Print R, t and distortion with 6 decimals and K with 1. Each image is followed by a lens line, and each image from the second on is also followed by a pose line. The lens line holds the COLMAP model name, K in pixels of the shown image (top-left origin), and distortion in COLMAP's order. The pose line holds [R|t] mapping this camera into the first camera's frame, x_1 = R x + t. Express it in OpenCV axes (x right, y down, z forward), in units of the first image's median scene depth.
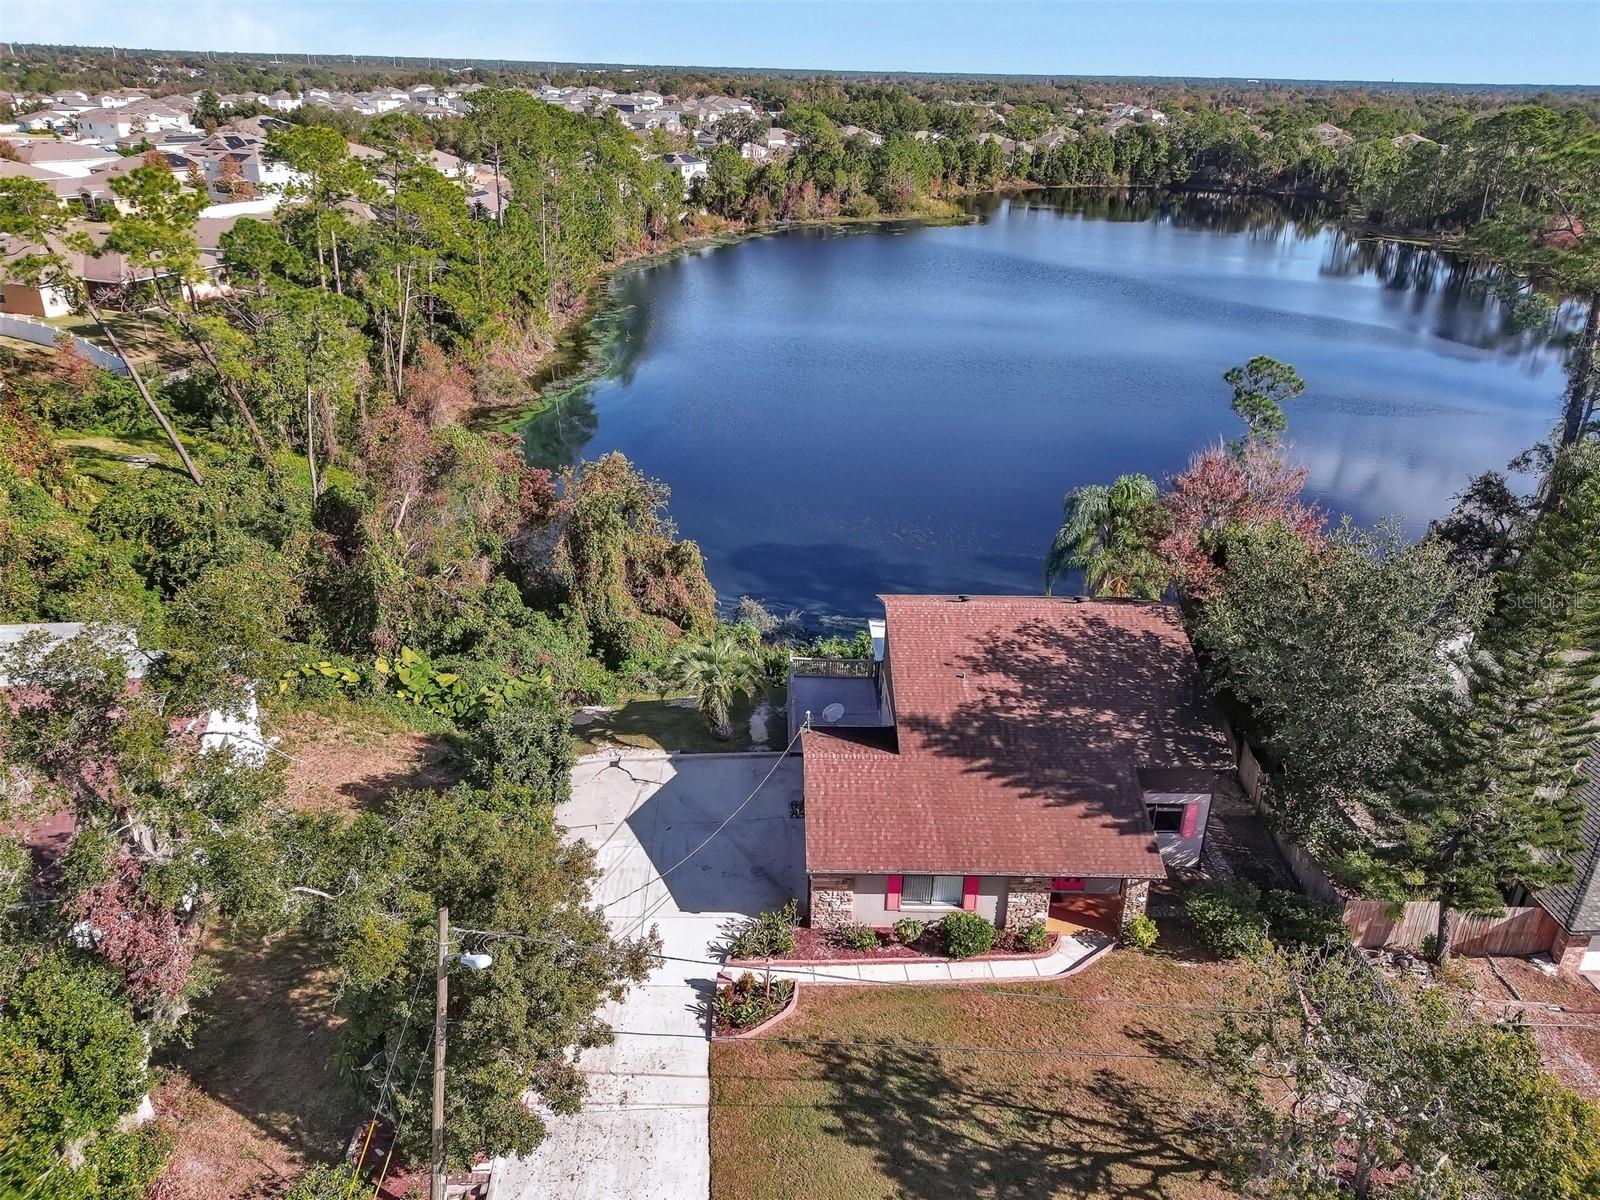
lens RADIAL K [[1149.1, 0, 800.0], [0, 1149.1, 600.0], [0, 0, 1]] dist [0.052482, -0.045077]
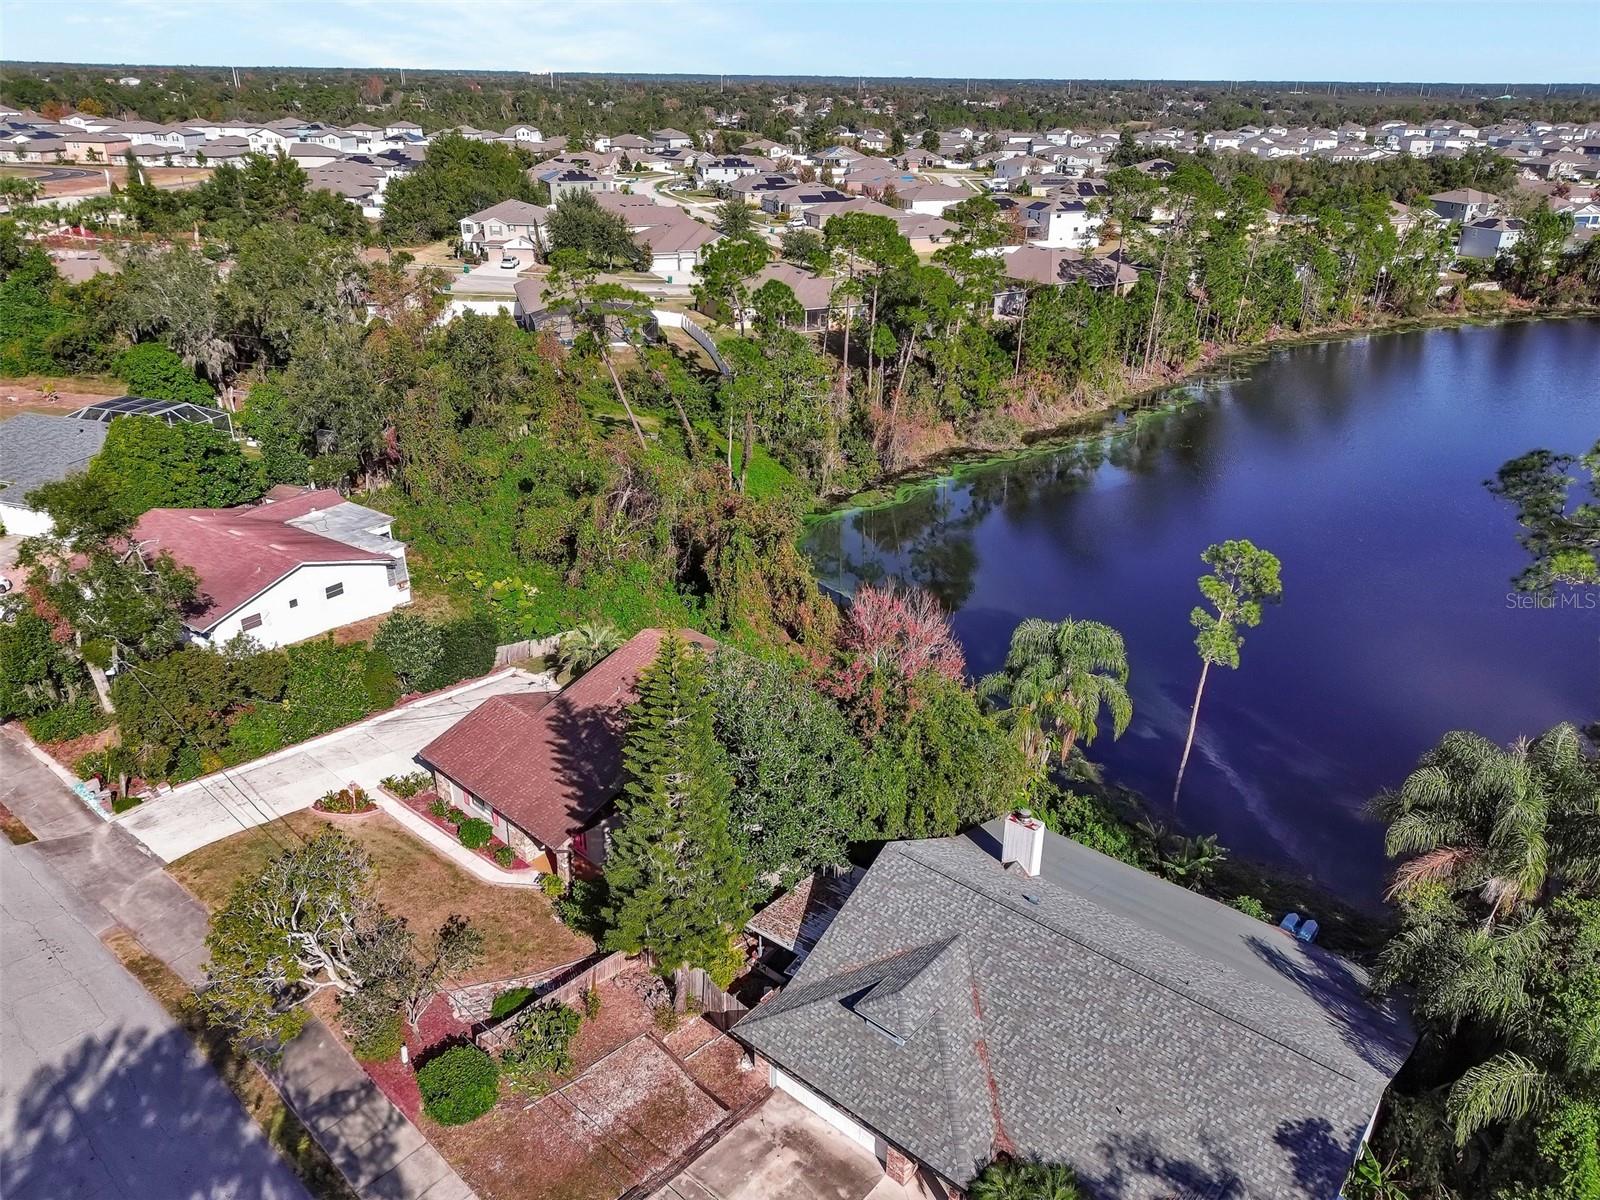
lens RADIAL K [[1173.4, 0, 789.1], [0, 1173.4, 573.3], [0, 0, 1]] dist [0.024191, 0.008470]
pose [[0.714347, 0.260338, -0.649563, 1.118723], [-0.288587, 0.955213, 0.065470, -0.207855], [0.637516, 0.140687, 0.757483, 0.054115]]
